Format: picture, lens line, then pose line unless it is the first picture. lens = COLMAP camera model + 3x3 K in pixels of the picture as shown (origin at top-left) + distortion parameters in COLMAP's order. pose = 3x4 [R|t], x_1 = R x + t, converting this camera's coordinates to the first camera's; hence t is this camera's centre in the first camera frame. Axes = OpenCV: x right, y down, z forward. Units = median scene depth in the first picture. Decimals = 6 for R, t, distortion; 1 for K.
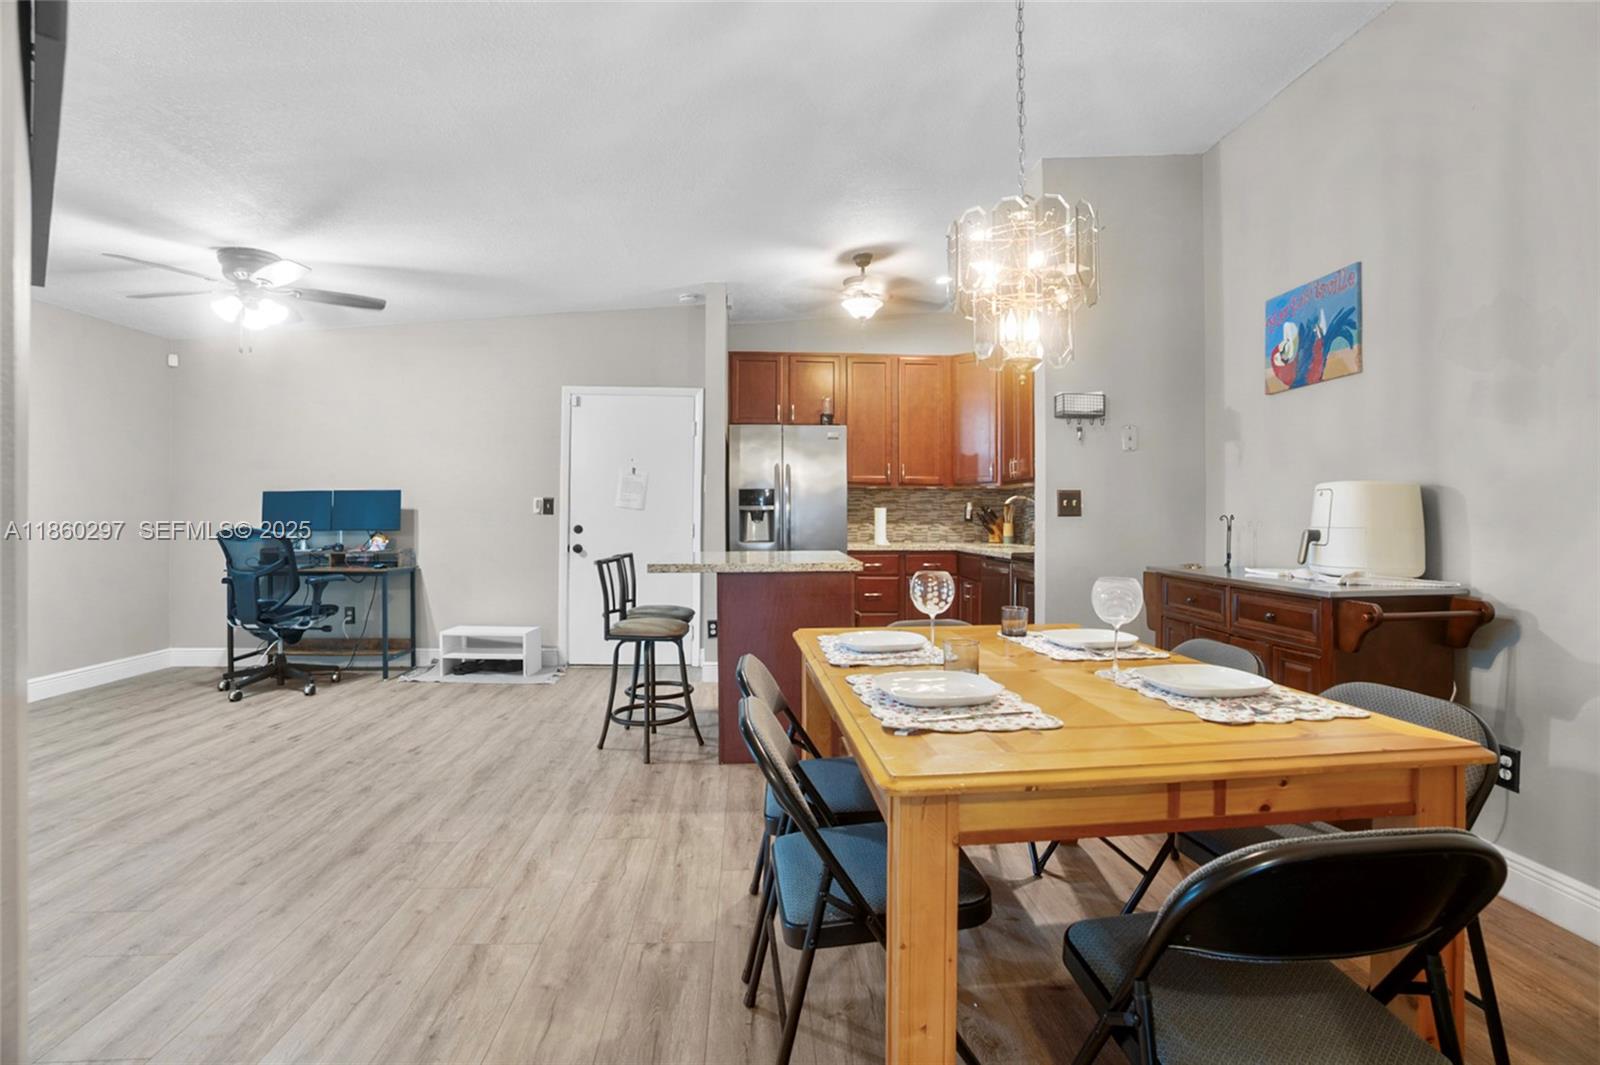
lens RADIAL K [[761.6, 0, 803.0], [0, 761.6, 520.2], [0, 0, 1]] dist [-0.070829, 0.029358]
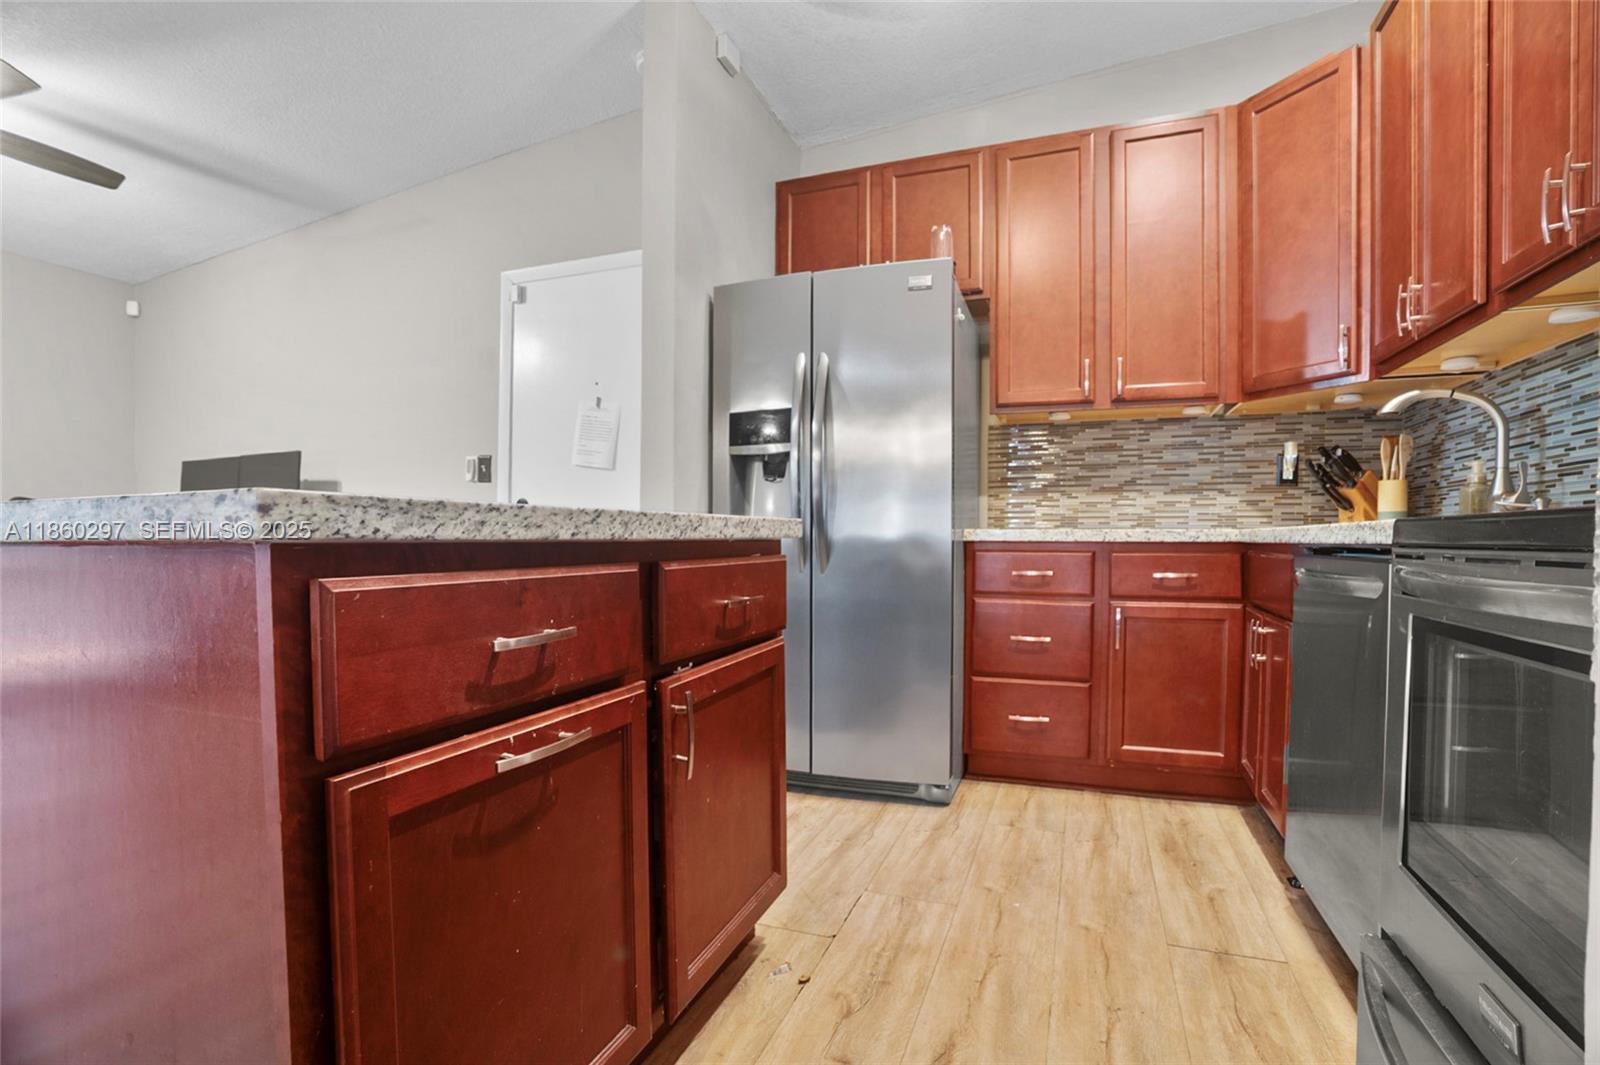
lens RADIAL K [[733.8, 0, 812.5], [0, 733.8, 556.0], [0, 0, 1]] dist [-0.048353, 0.005689]
pose [[0.912193, 0.009498, -0.409651, 0.177088], [-0.001154, 0.999787, 0.020611, 0.046477], [0.409760, -0.018329, 0.912009, 0.645331]]
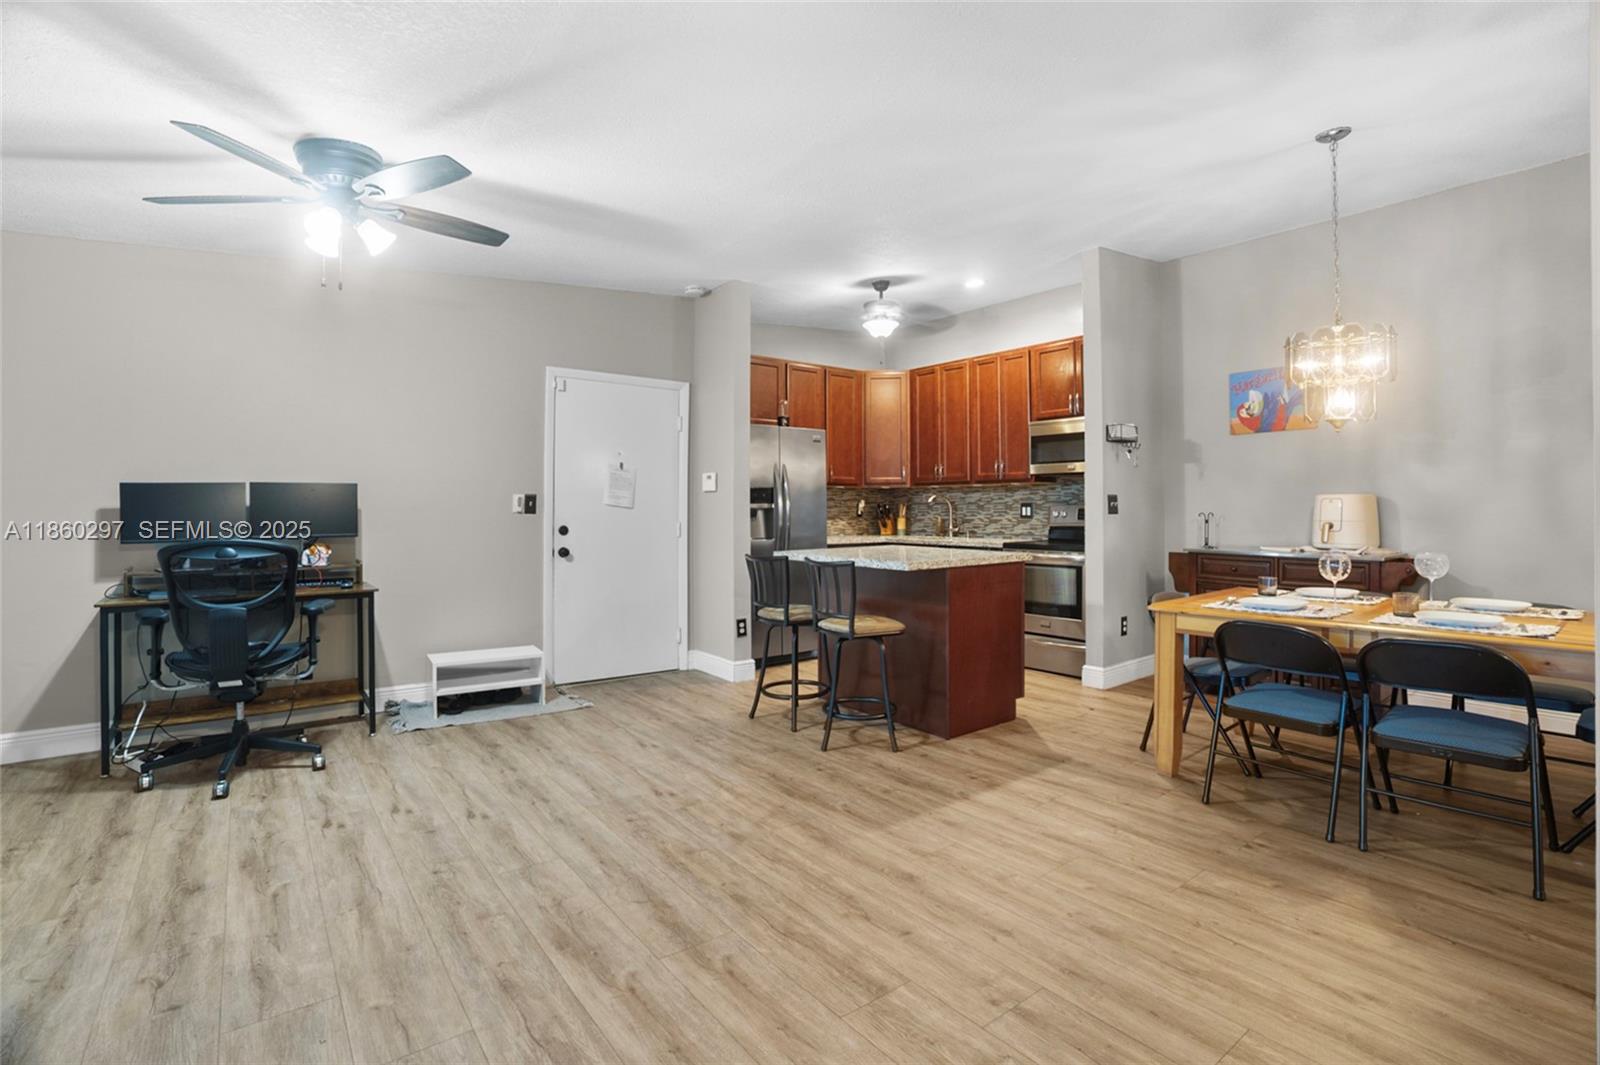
lens RADIAL K [[748.3, 0, 801.4], [0, 748.3, 503.8], [0, 0, 1]] dist [-0.071992, 0.029089]
pose [[0.833897, -0.000148, 0.551920, -0.623964], [0.006351, 0.999936, -0.009326, -0.010335], [-0.551884, 0.011282, 0.833845, 0.144975]]
